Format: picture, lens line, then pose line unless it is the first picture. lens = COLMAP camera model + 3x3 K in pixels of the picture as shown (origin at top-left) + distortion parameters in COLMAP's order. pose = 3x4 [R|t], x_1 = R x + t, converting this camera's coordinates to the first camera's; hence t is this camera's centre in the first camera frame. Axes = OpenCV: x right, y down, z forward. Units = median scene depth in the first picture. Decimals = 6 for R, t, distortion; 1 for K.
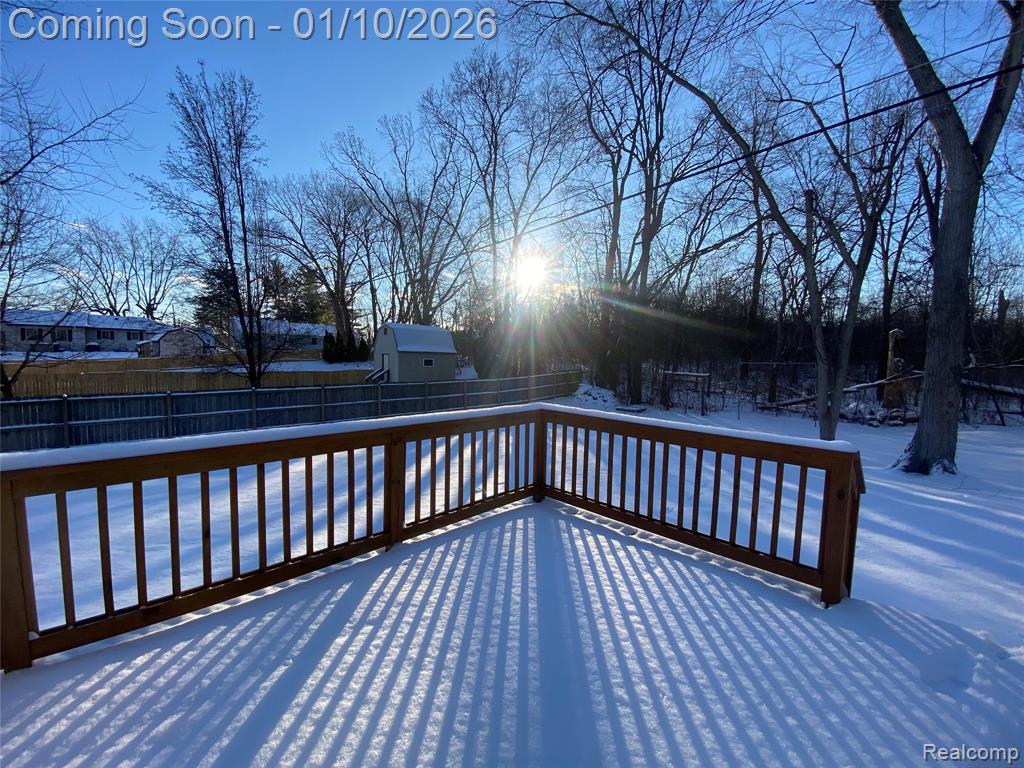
lens RADIAL K [[408.6, 0, 512.0], [0, 408.6, 384.0], [0, 0, 1]] dist [0.000174, -0.000523]
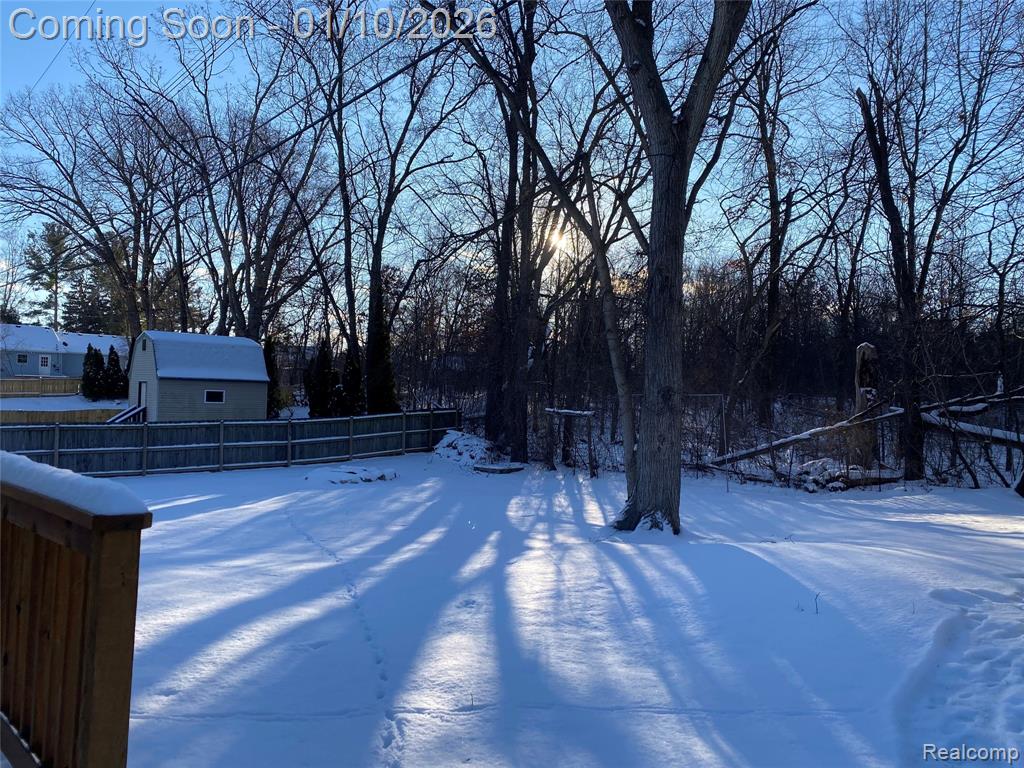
lens RADIAL K [[755.8, 0, 512.0], [0, 755.8, 384.0], [0, 0, 1]] dist [0.046755, -0.000897]
pose [[0.999775, 0.003505, -0.020927, 0.275635], [-0.005228, 0.996546, -0.082882, 0.022474], [0.020564, 0.082973, 0.996340, -0.136498]]
